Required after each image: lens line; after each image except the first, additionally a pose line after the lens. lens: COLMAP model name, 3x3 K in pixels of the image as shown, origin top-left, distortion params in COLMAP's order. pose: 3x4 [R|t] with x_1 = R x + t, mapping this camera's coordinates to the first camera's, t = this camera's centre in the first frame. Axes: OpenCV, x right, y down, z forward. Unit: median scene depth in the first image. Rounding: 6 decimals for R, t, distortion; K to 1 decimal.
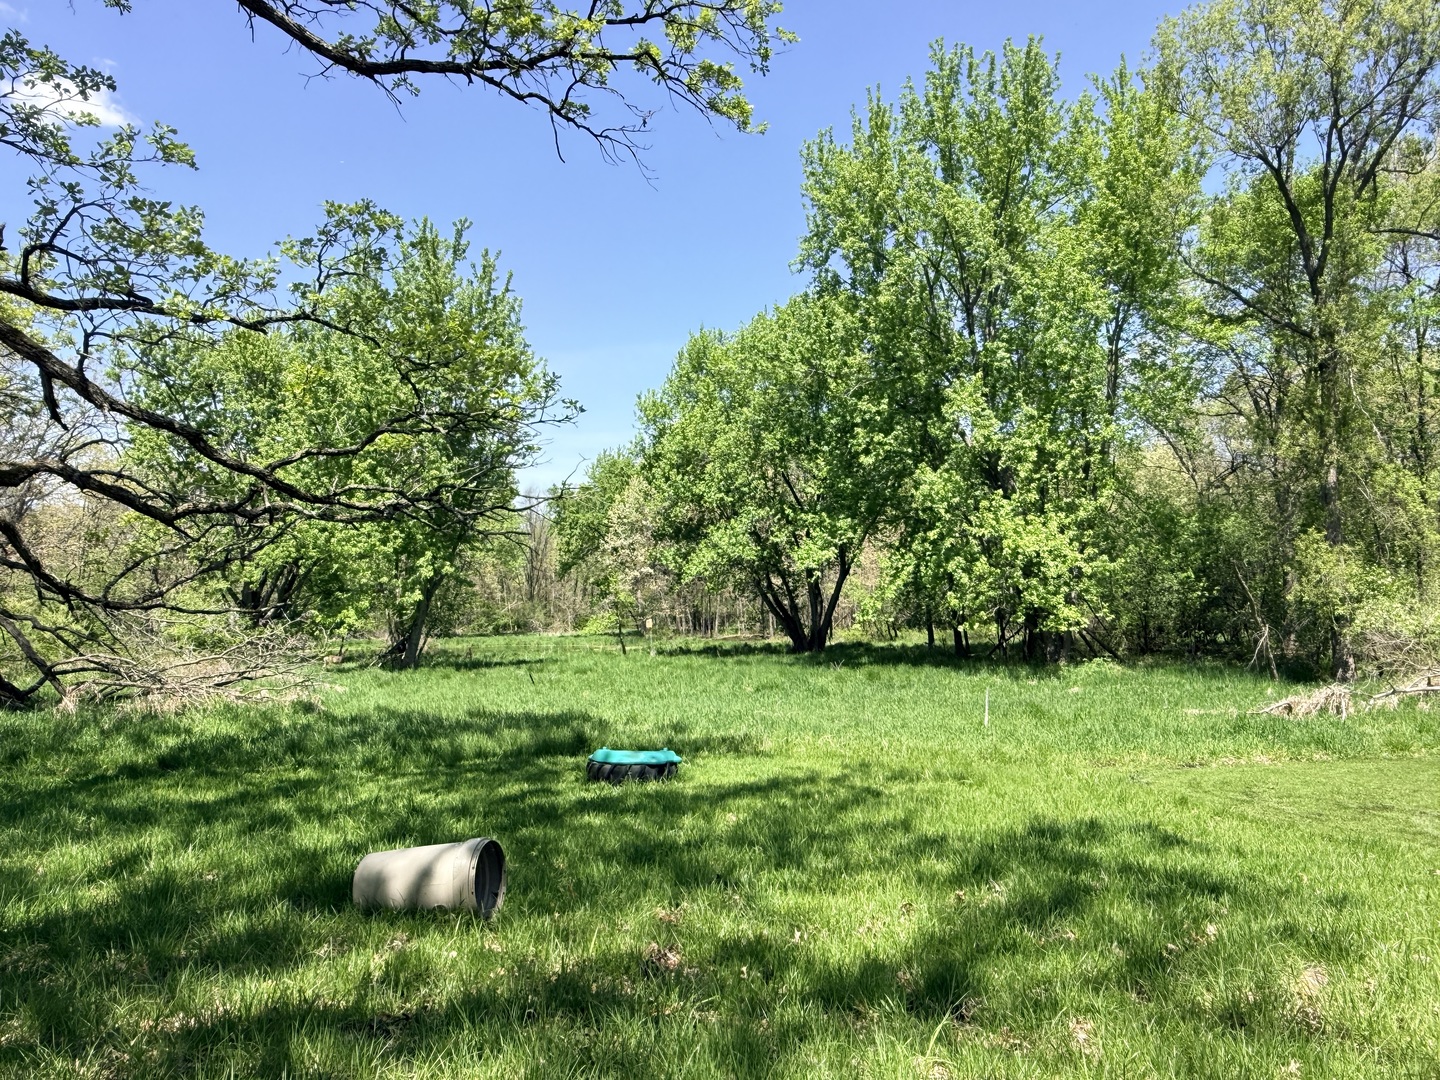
lens RADIAL K [[992.4, 0, 729.9], [0, 992.4, 529.7], [0, 0, 1]] dist [-0.015363, 0.016610]
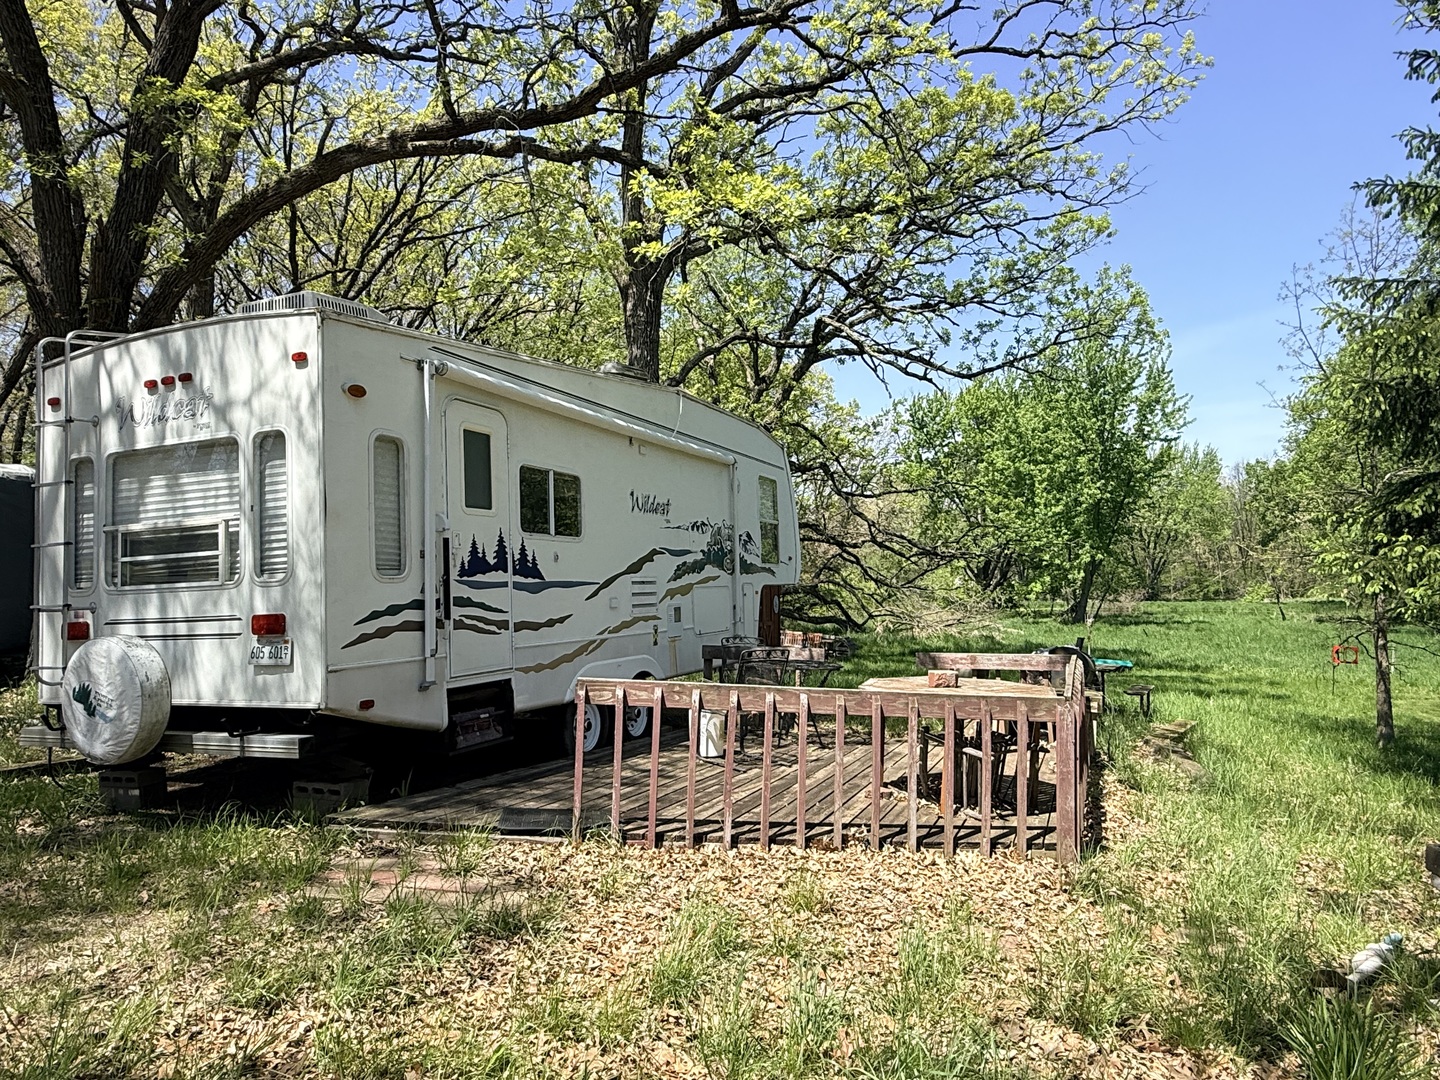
lens RADIAL K [[928.1, 0, 714.3], [0, 928.1, 538.8], [0, 0, 1]] dist [0.003016, -0.002465]
pose [[0.724327, -0.016681, -0.689254, 0.723997], [0.048282, 0.998480, 0.026574, -0.143704], [0.687764, -0.052527, 0.724032, -1.084296]]
